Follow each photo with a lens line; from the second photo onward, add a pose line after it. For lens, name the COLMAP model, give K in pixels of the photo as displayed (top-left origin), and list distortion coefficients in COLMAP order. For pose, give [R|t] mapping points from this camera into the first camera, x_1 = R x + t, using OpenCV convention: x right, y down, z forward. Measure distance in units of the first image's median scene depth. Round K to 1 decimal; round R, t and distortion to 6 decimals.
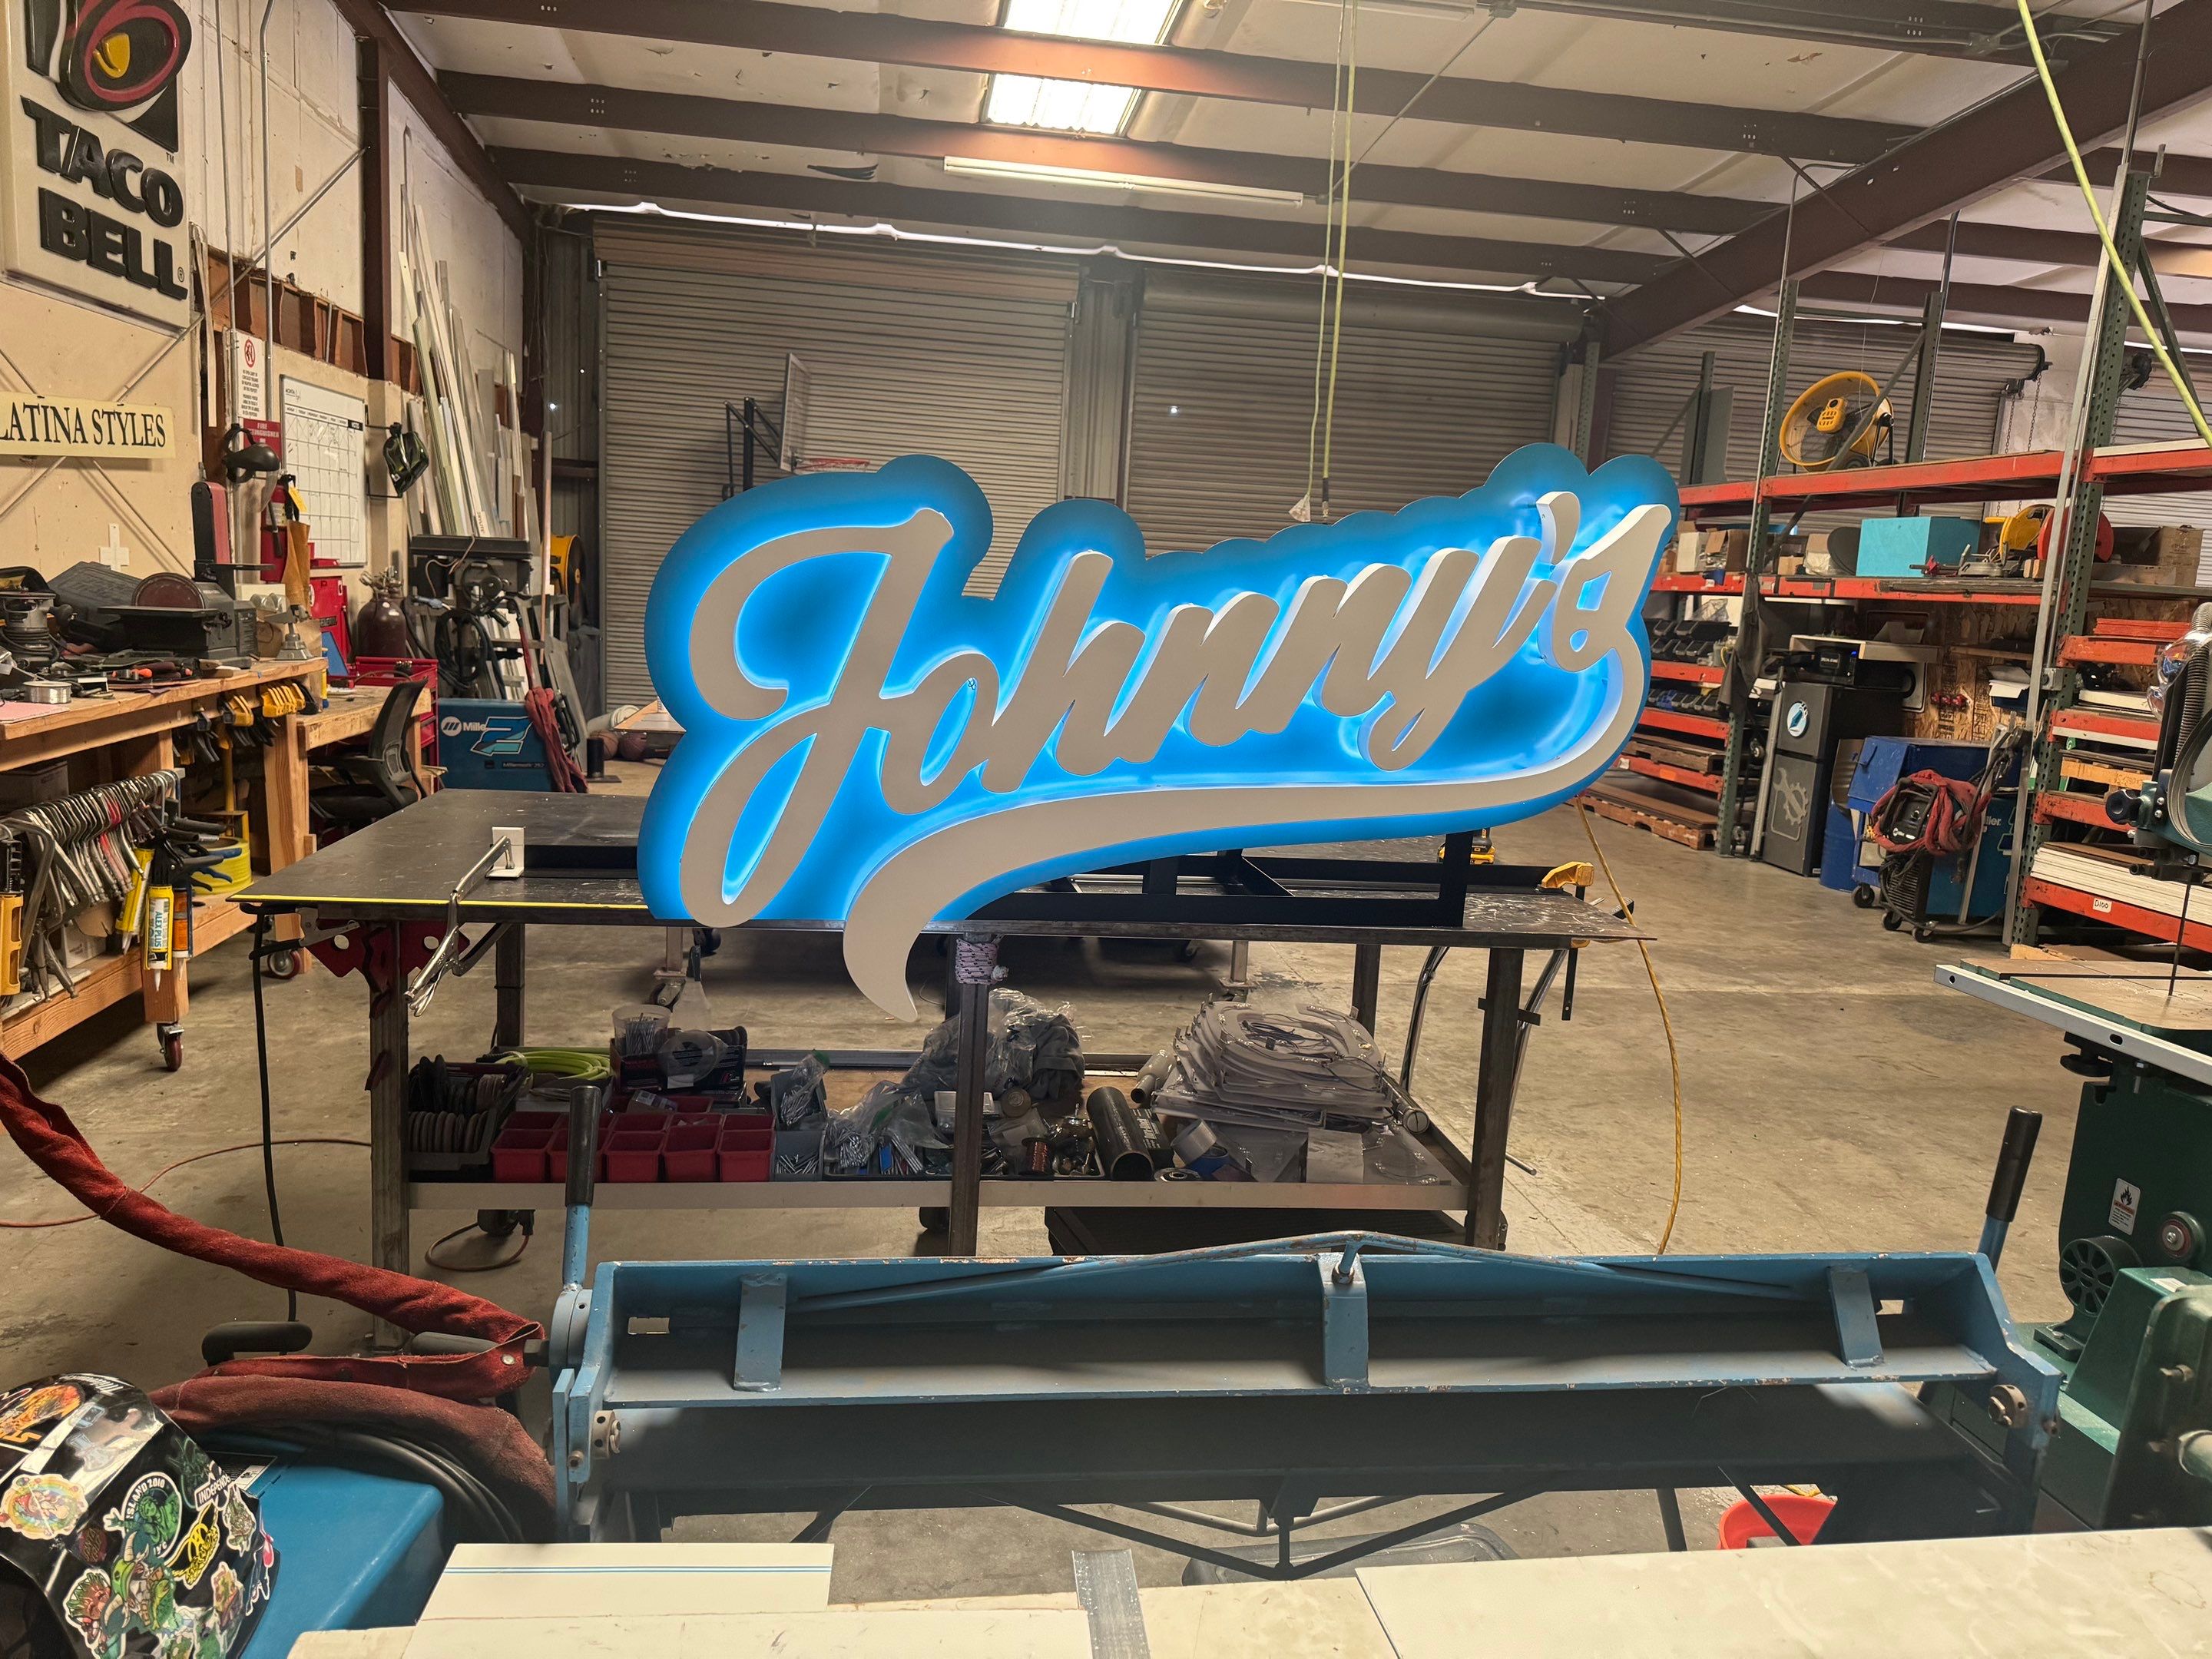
lens RADIAL K [[1555.5, 0, 1096.6], [0, 1555.5, 827.1], [0, 0, 1]] dist [0.012342, -0.031480]
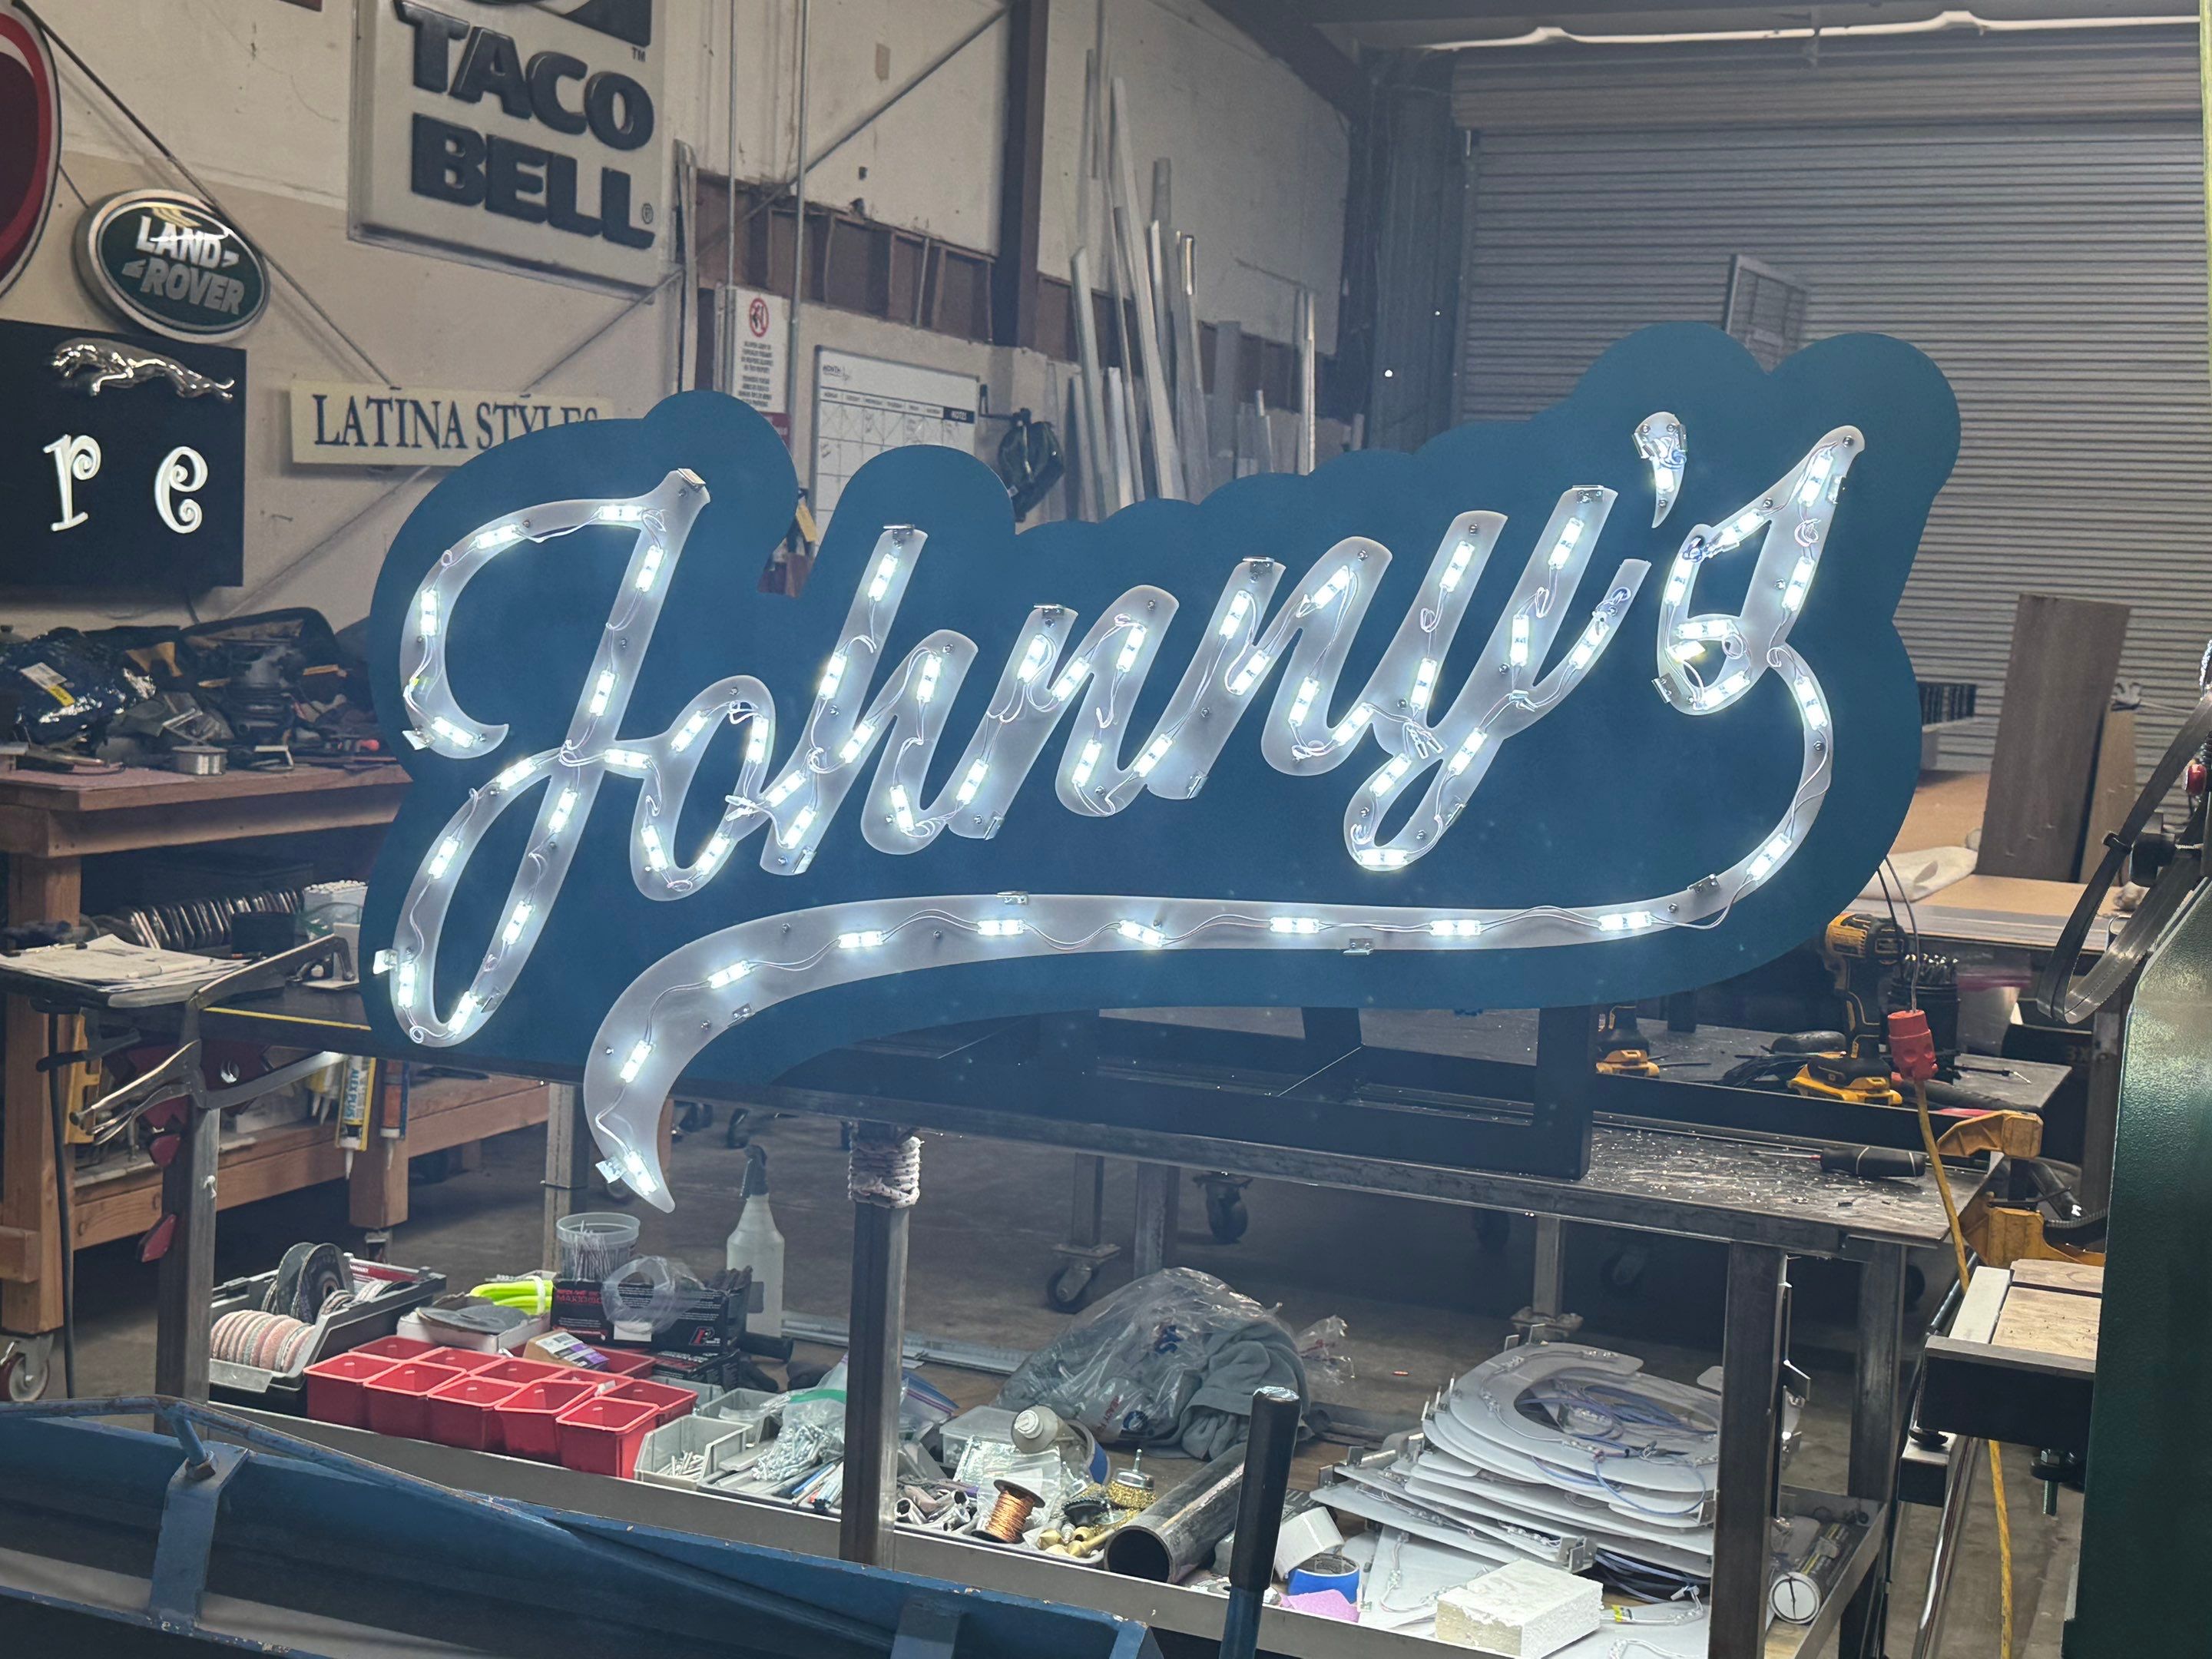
lens RADIAL K [[2881.5, 0, 1111.0], [0, 2881.5, 828.1], [0, 0, 1]] dist [0.093151, 0.000000]
pose [[0.848844, 0.027890, -0.527907, 0.282962], [-0.084237, 0.992984, -0.082988, 0.017127], [0.521889, 0.114913, 0.845238, 0.013066]]
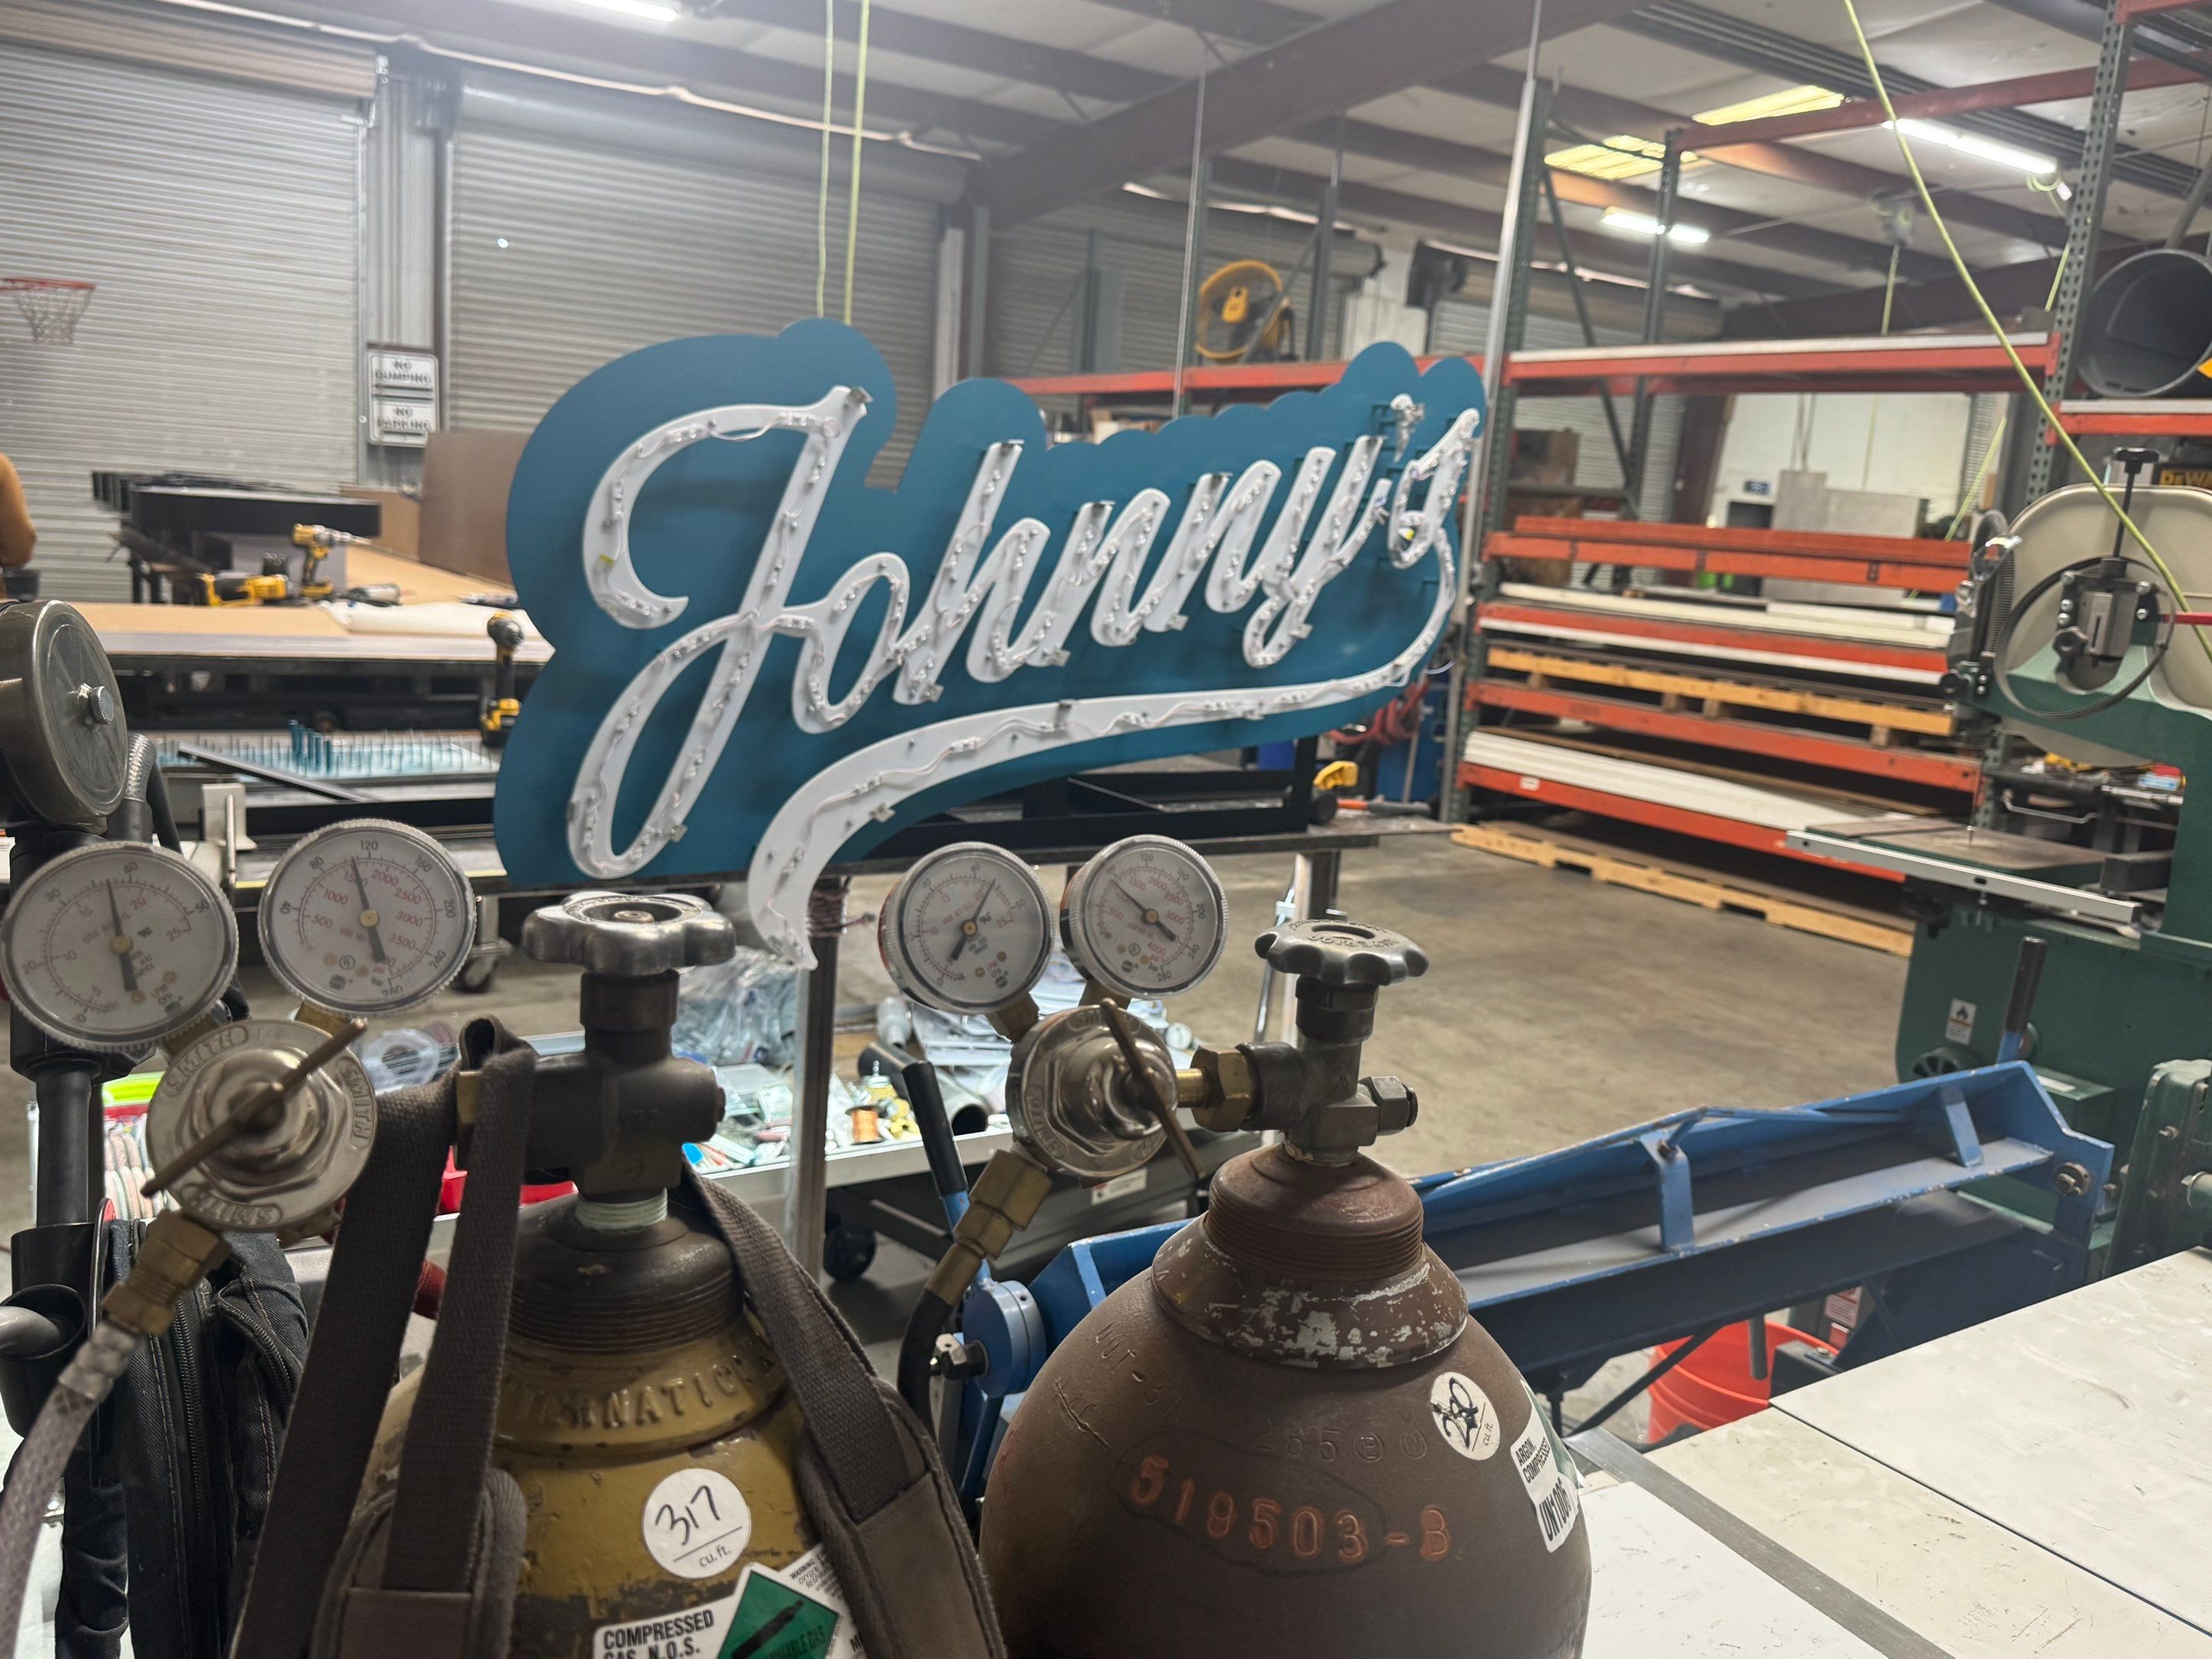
lens RADIAL K [[1750.2, 0, 1109.1], [0, 1750.2, 851.7], [0, 0, 1]] dist [0.027578, -0.036343]
pose [[0.901343, -0.071783, 0.427116, -0.155783], [0.045163, 0.996371, 0.072147, -0.003852], [-0.430745, -0.045739, 0.901314, 0.022609]]
